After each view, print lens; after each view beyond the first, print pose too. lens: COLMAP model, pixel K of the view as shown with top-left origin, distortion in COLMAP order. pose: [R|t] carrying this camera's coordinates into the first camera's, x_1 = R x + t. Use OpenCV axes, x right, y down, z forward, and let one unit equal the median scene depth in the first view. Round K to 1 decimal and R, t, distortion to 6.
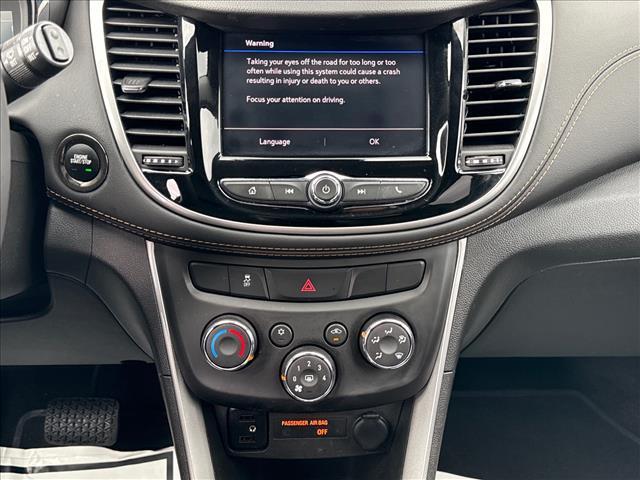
lens RADIAL K [[683.0, 0, 324.7], [0, 683.0, 241.1], [0, 0, 1]] dist [0.104751, 0.000000]
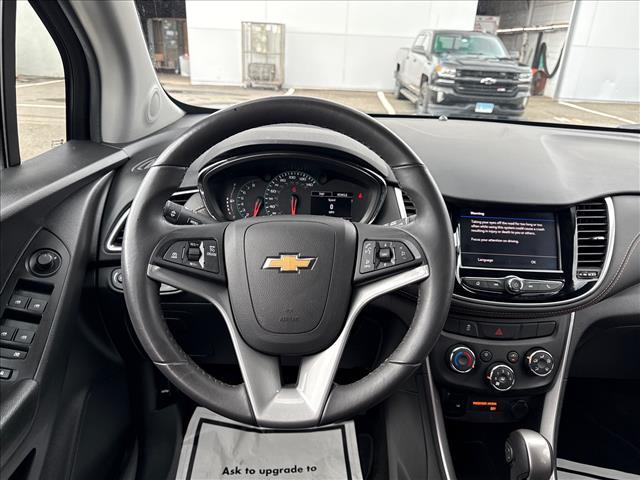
lens RADIAL K [[455.7, 0, 323.0], [0, 455.7, 241.3], [0, 0, 1]] dist [0.033339, -0.061704]
pose [[0.998912, 0.045939, -0.008015, -0.551372], [-0.046592, 0.990399, -0.130147, 0.001493], [0.001959, 0.130379, 0.991462, -0.374414]]
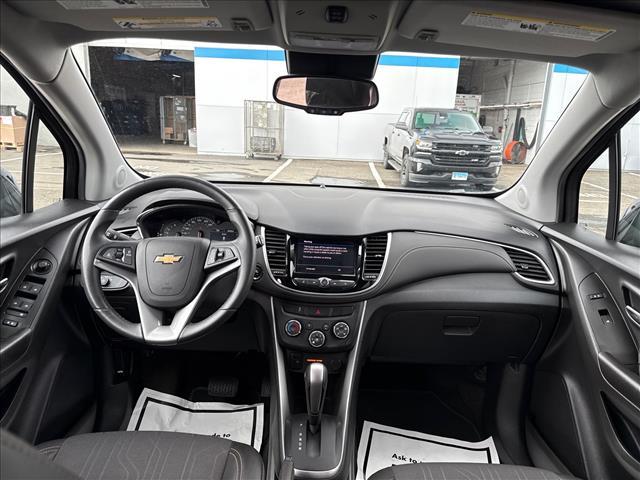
lens RADIAL K [[455.7, 0, 334.8], [0, 455.7, 242.3], [0, 0, 1]] dist [0.033339, -0.061704]
pose [[0.999055, 0.043037, -0.006124, 0.056548], [-0.043113, 0.962933, -0.266271, 0.327155], [-0.005563, 0.266284, 0.963879, -1.229116]]
